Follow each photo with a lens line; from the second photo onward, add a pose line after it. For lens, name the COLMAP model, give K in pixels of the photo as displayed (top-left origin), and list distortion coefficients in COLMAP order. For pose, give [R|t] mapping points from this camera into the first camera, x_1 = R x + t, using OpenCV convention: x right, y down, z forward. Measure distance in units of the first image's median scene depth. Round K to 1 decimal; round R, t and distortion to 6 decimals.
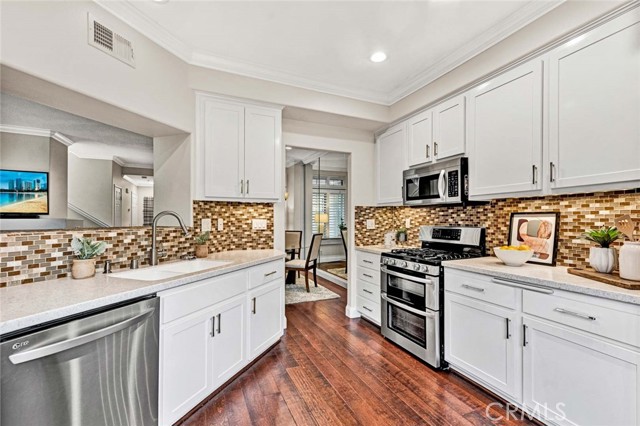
lens RADIAL K [[262.9, 0, 317.0], [0, 262.9, 211.0], [0, 0, 1]] dist [0.013253, -0.000052]
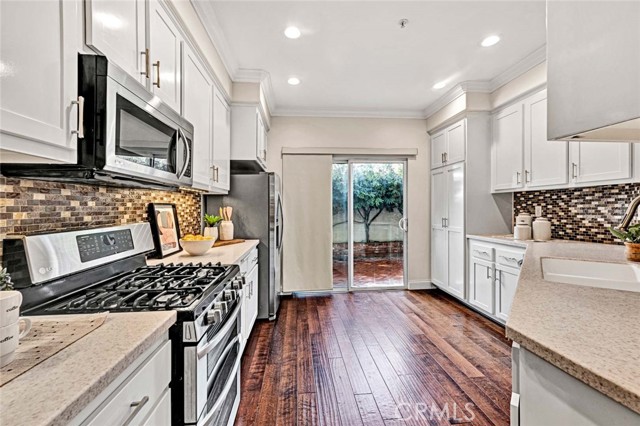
lens RADIAL K [[262.9, 0, 317.0], [0, 262.9, 211.0], [0, 0, 1]] dist [0.013253, -0.000052]
pose [[-0.942716, -0.000717, 0.333594, -0.022609], [-0.007733, 0.999776, -0.019705, 0.039079], [-0.333506, -0.021156, -0.942511, 1.419070]]
